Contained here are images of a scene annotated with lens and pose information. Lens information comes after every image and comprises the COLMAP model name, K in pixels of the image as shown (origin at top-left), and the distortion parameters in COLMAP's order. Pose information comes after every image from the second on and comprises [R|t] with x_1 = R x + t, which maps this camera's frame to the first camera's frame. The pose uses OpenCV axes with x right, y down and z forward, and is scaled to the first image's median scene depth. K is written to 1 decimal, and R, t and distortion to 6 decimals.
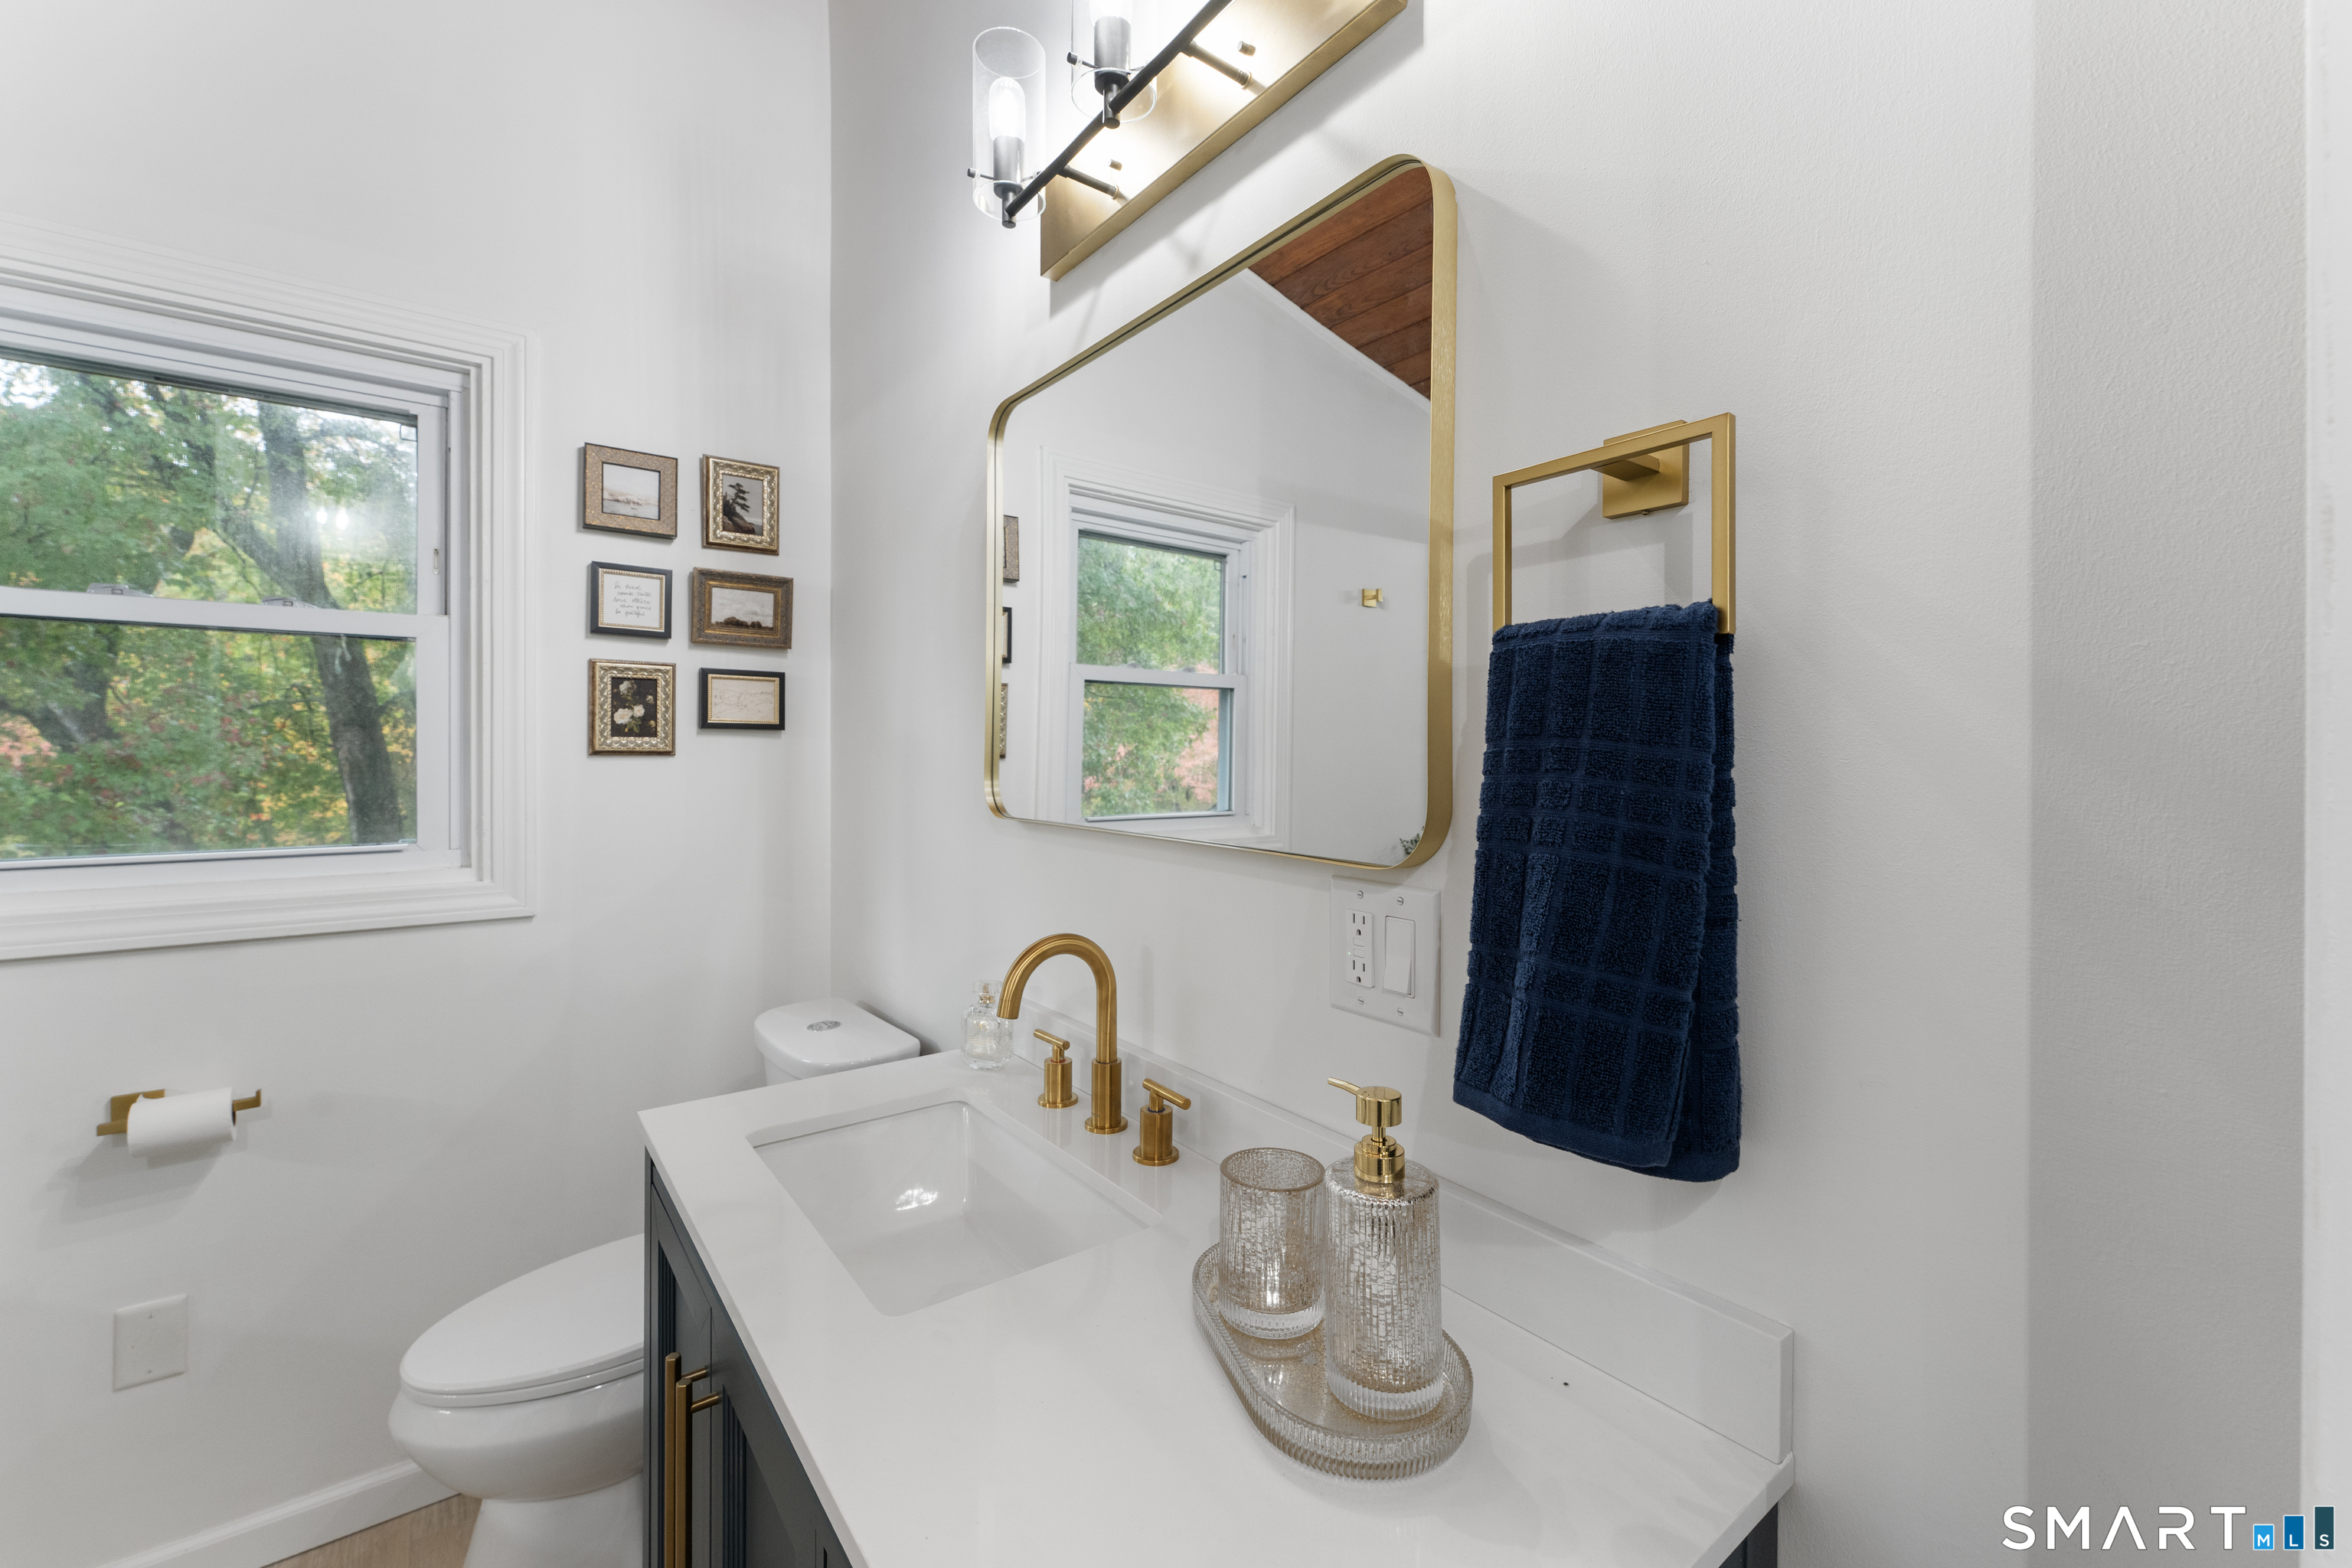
lens RADIAL K [[946.8, 0, 1174.0], [0, 946.8, 766.0], [0, 0, 1]] dist [-0.000876, 0.000190]
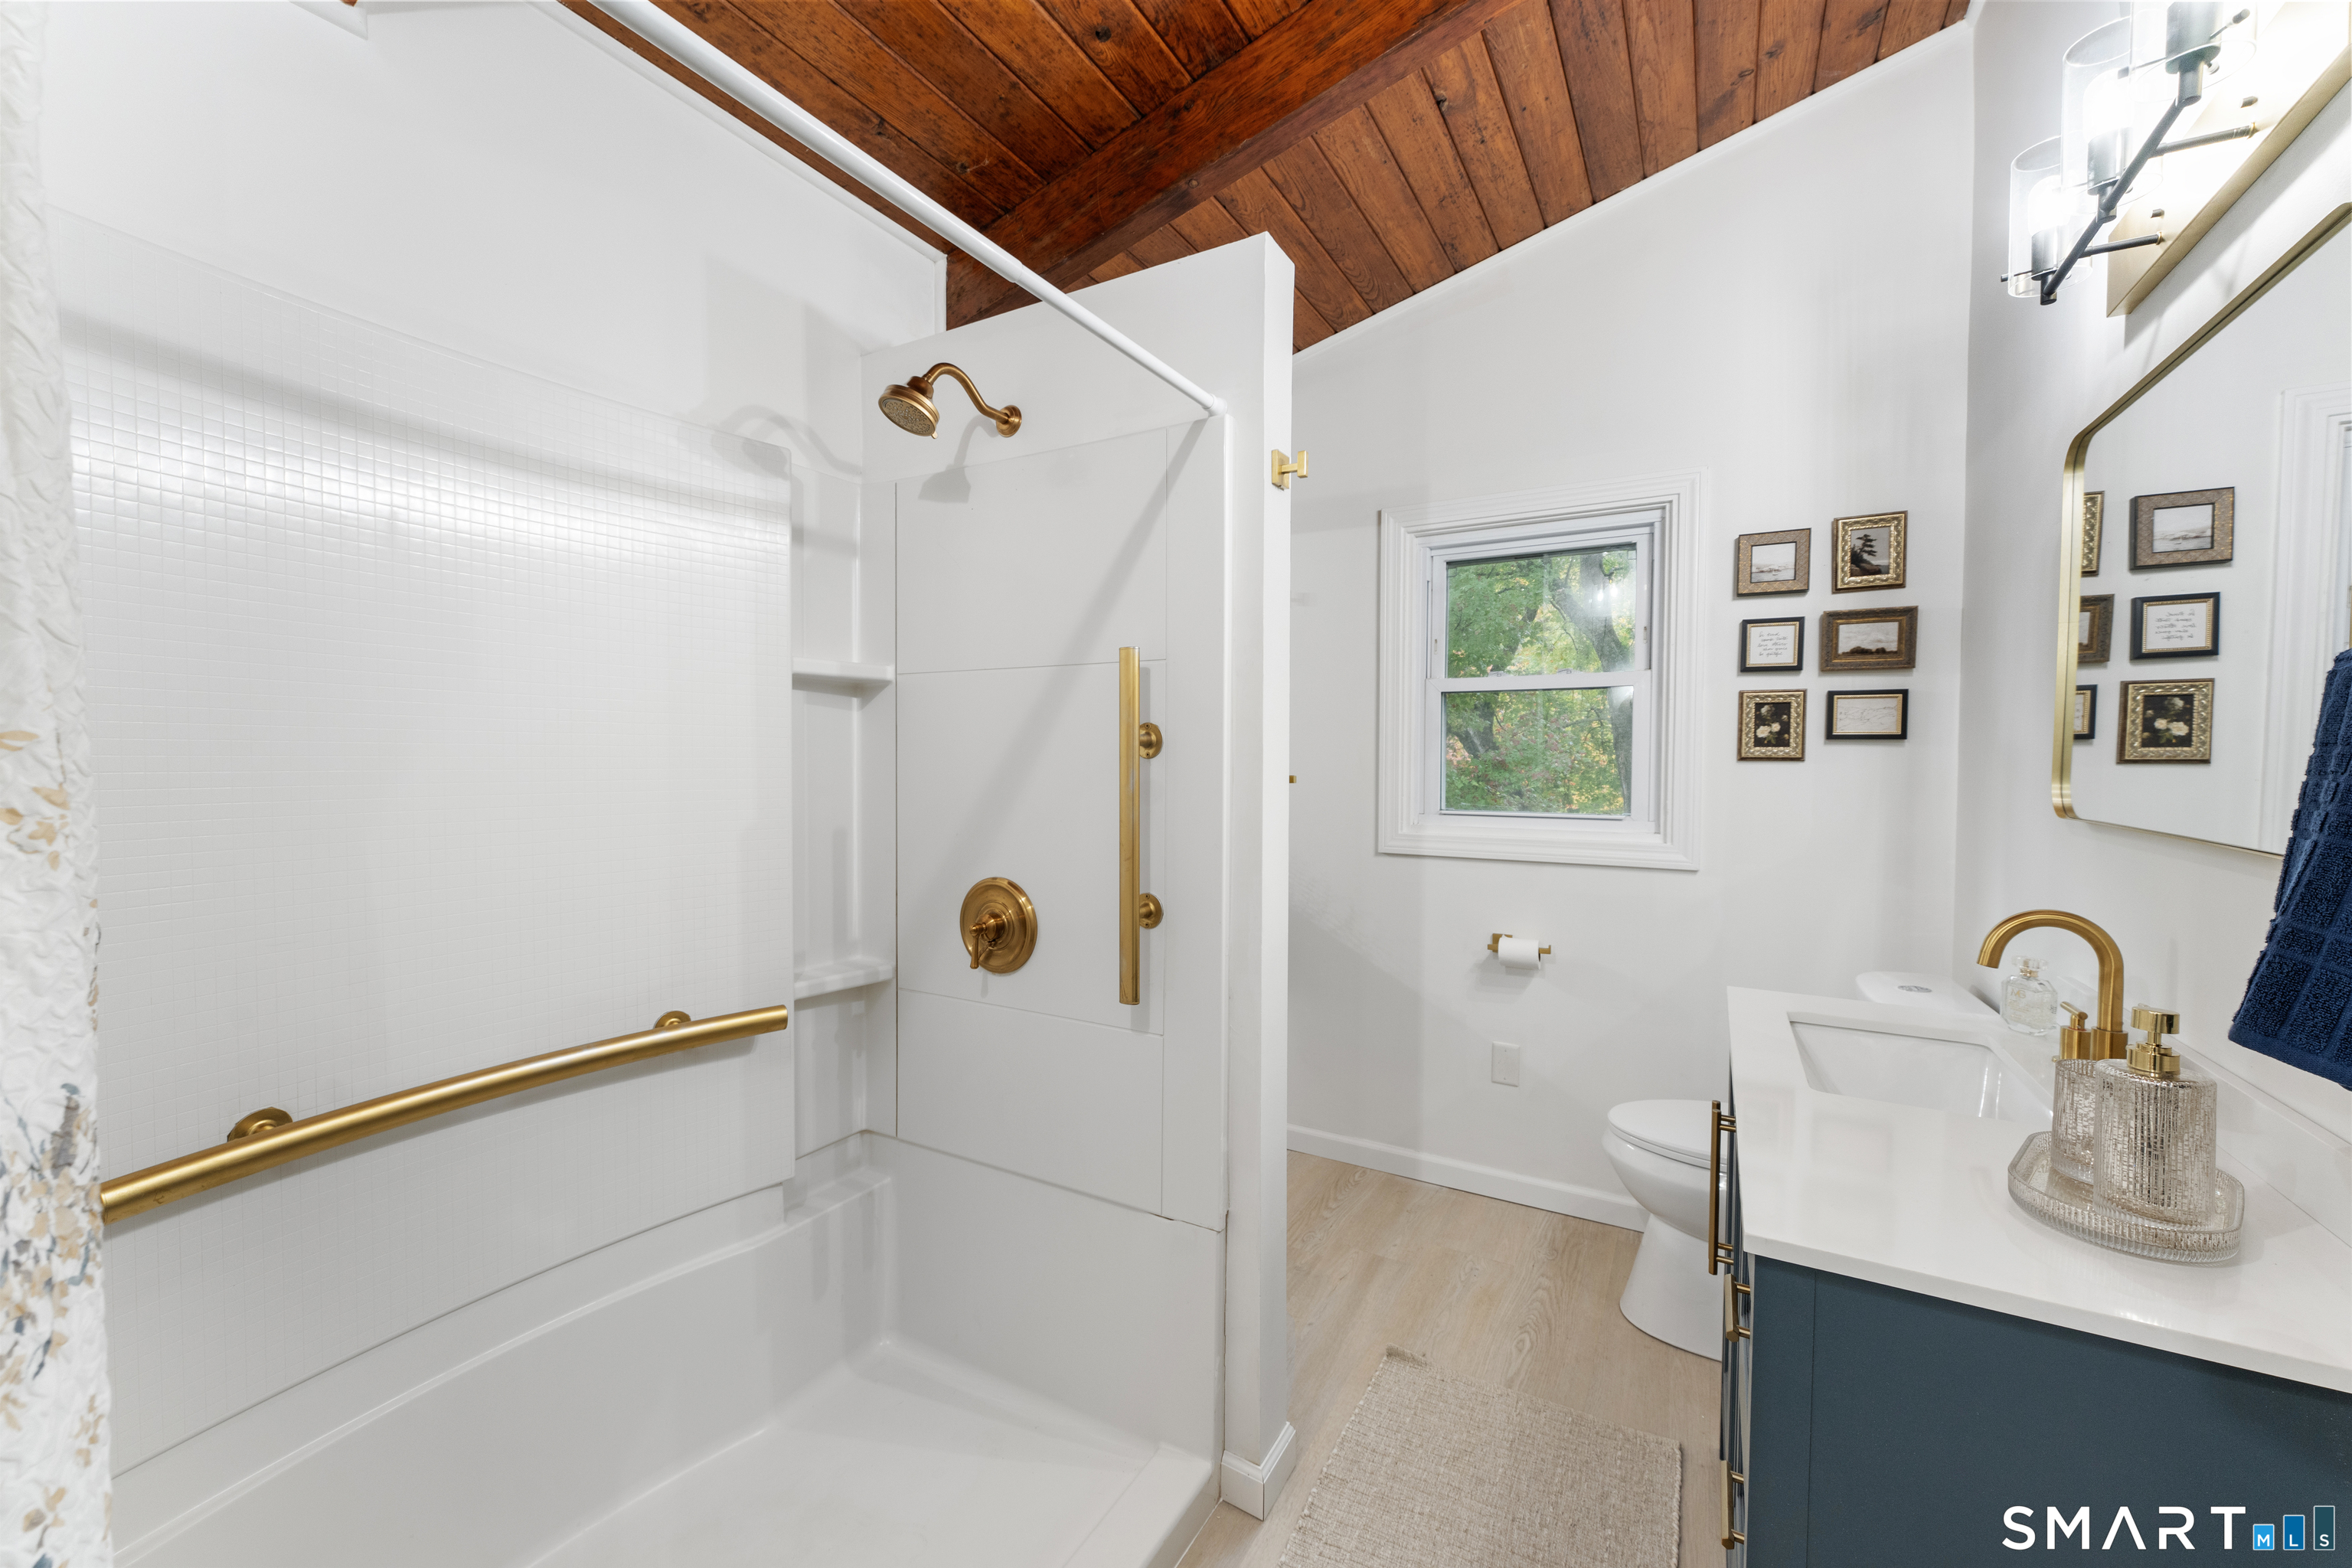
lens RADIAL K [[946.8, 0, 1174.0], [0, 946.8, 766.0], [0, 0, 1]] dist [-0.000876, 0.000190]
pose [[0.390427, 0.007377, -0.920604, 0.319184], [-0.013982, 0.999900, 0.002082, 0.005011], [0.920528, 0.012059, 0.390492, -0.286057]]
